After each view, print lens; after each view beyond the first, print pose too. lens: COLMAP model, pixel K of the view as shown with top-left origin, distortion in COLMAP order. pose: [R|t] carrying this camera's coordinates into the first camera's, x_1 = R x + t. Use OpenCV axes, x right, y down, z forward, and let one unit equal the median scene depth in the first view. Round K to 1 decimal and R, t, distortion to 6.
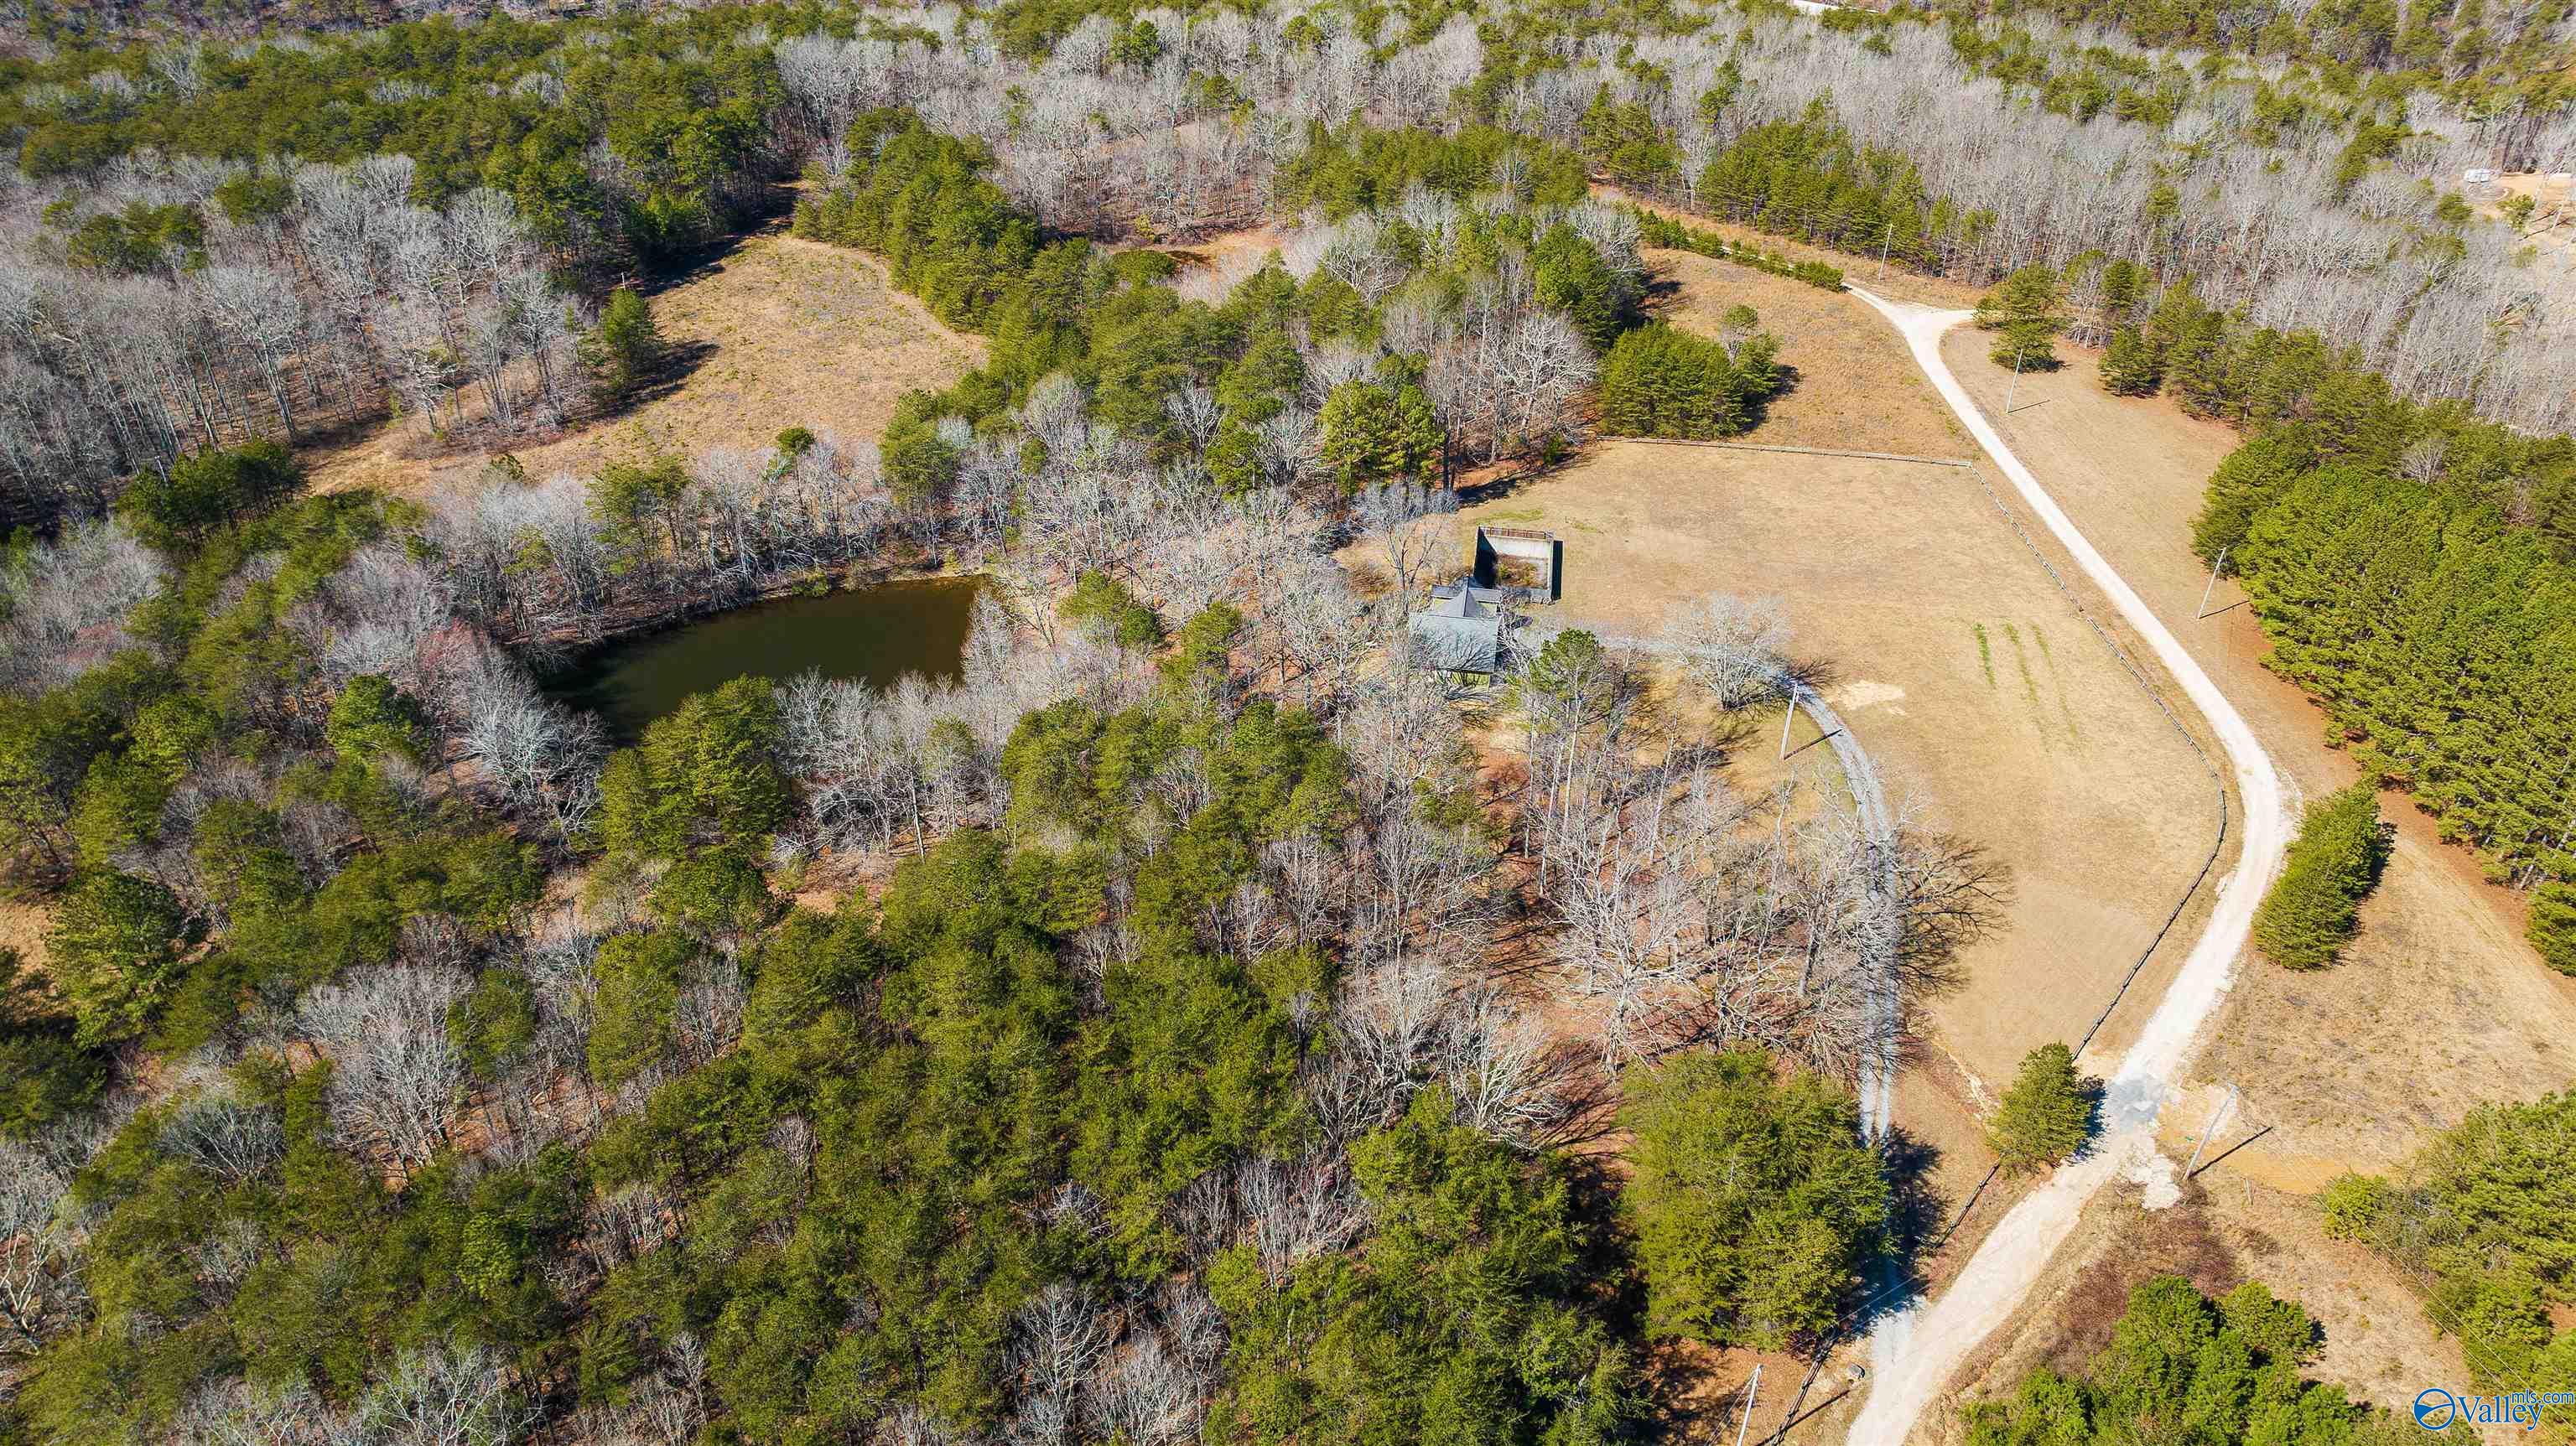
lens RADIAL K [[1825.5, 0, 1288.0], [0, 1825.5, 723.0], [0, 0, 1]] dist [-0.020432, 0.005693]
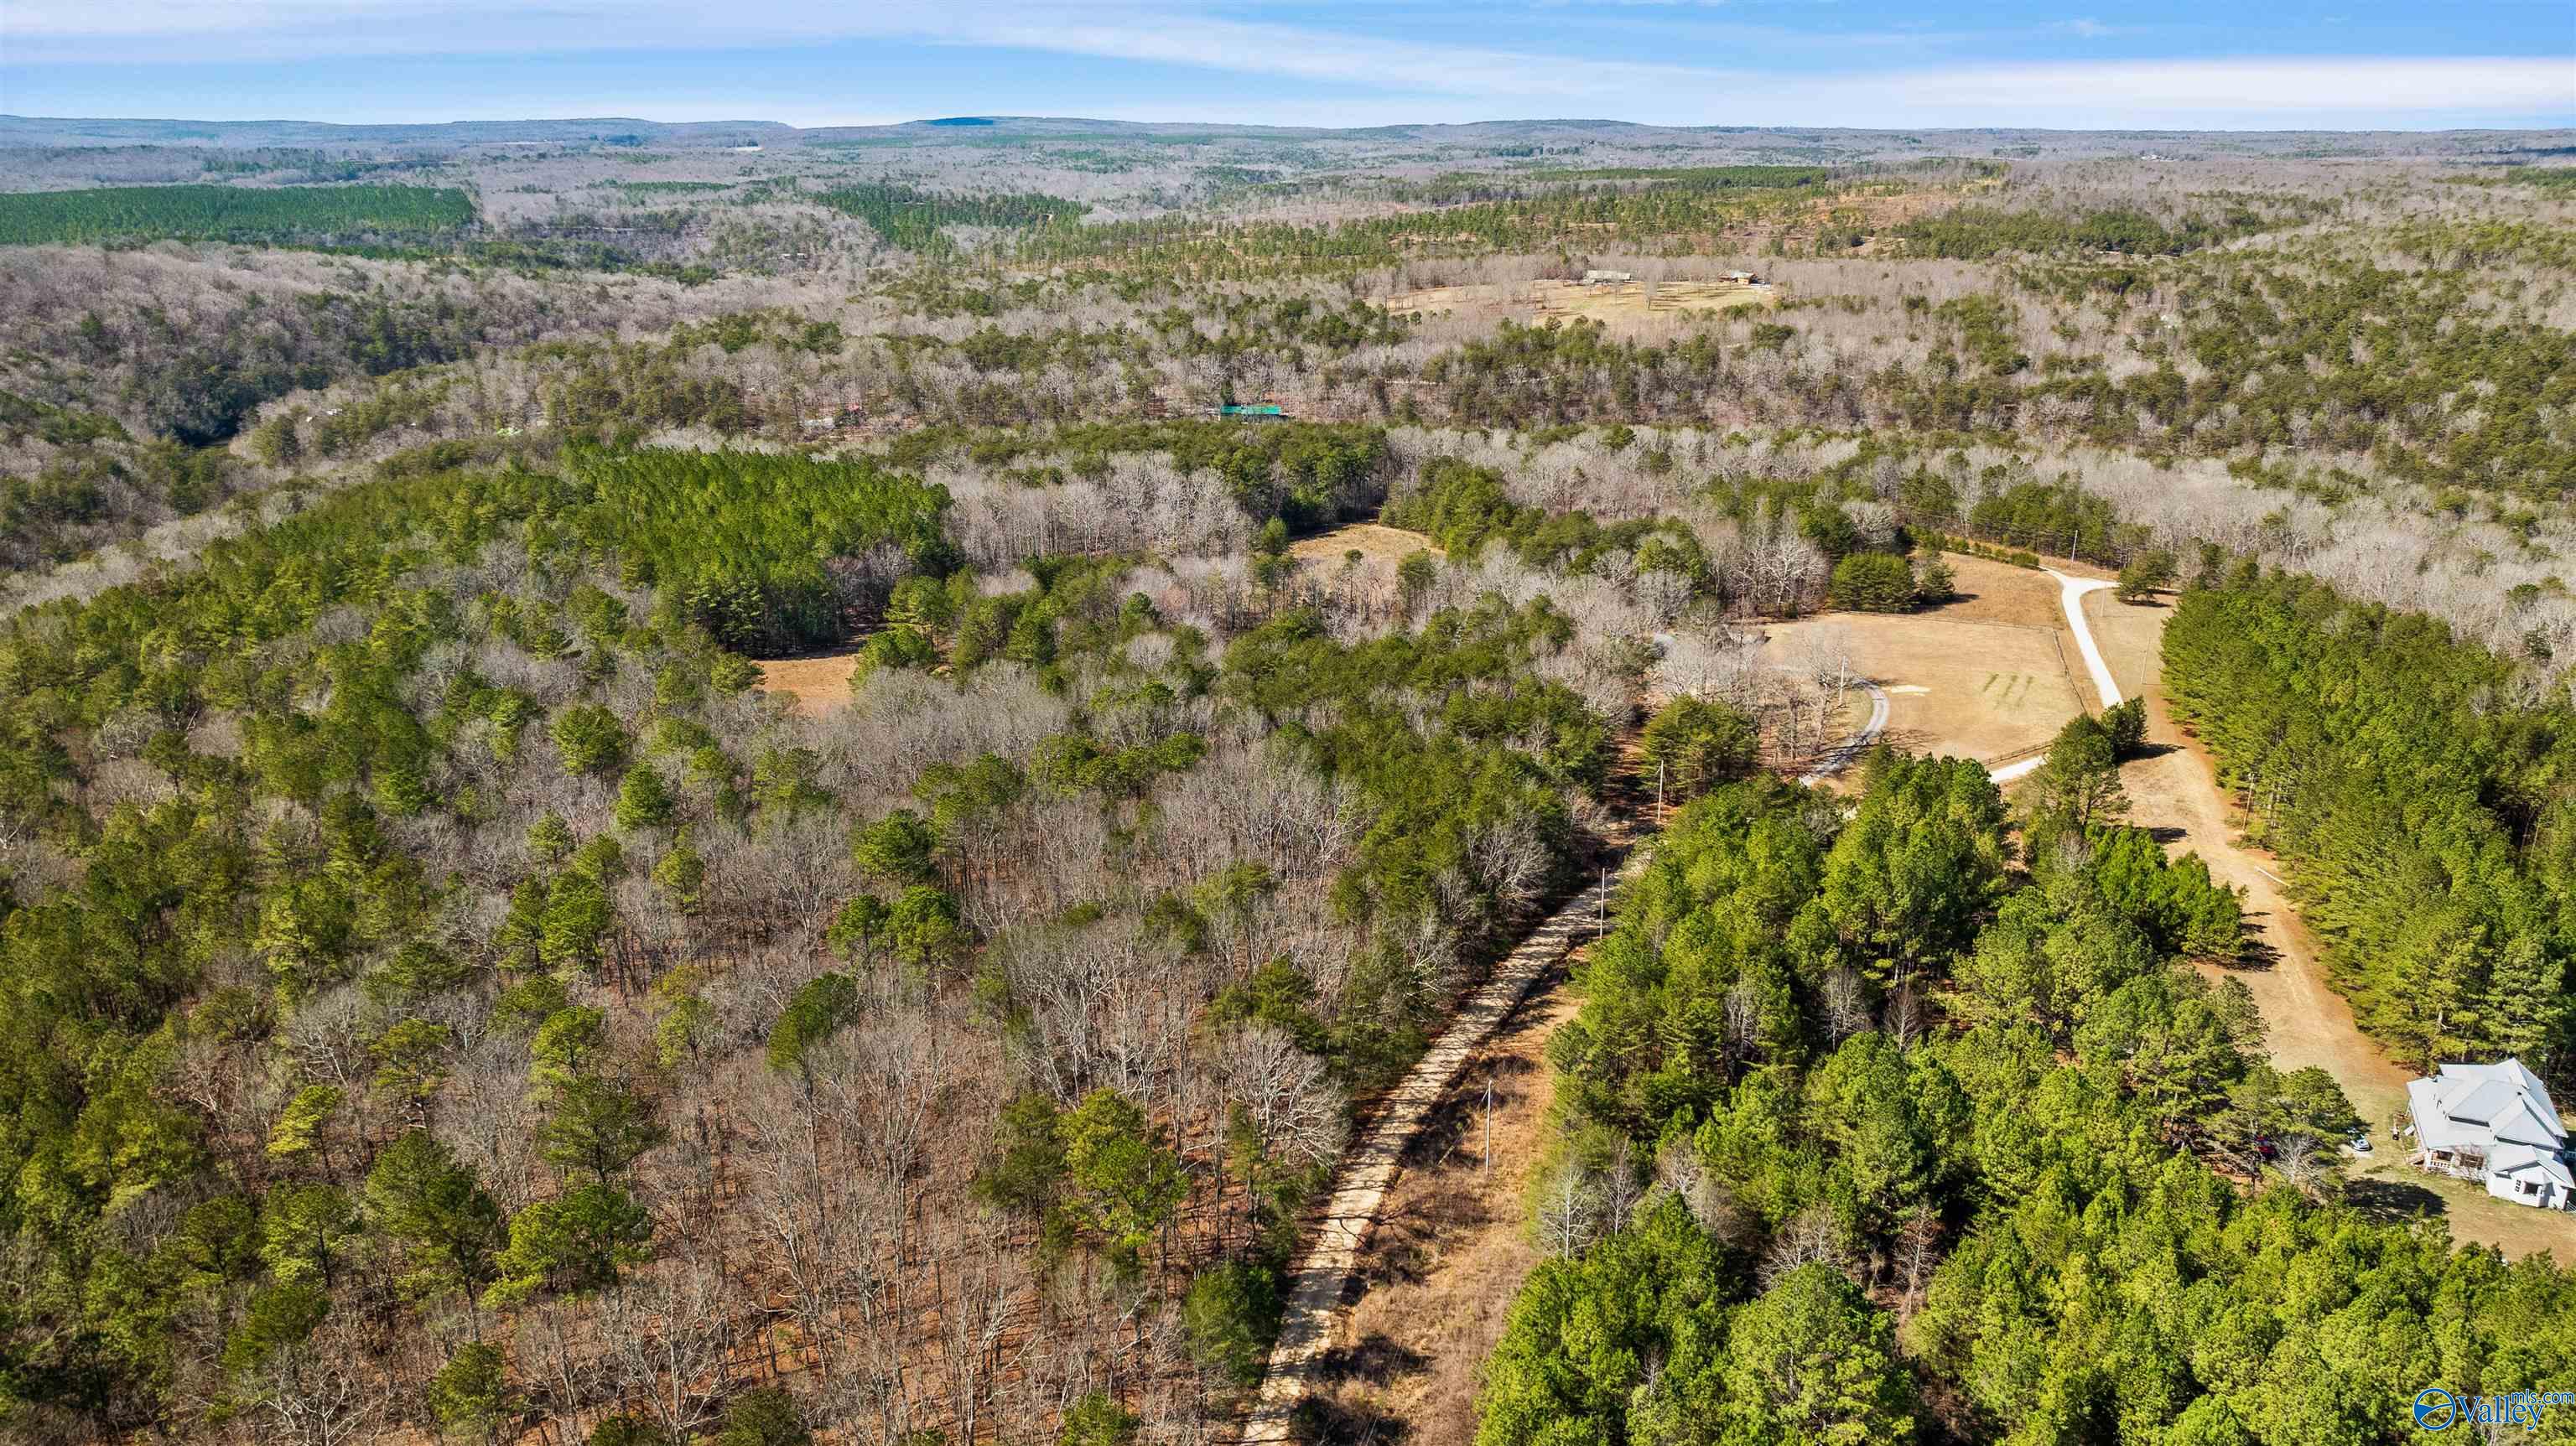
lens RADIAL K [[1825.5, 0, 1288.0], [0, 1825.5, 723.0], [0, 0, 1]] dist [-0.020432, 0.005693]
pose [[0.941239, 0.085316, -0.326787, 0.260829], [-0.177578, 0.948045, -0.263963, 0.452385], [0.287289, 0.306482, 0.907488, -0.580512]]
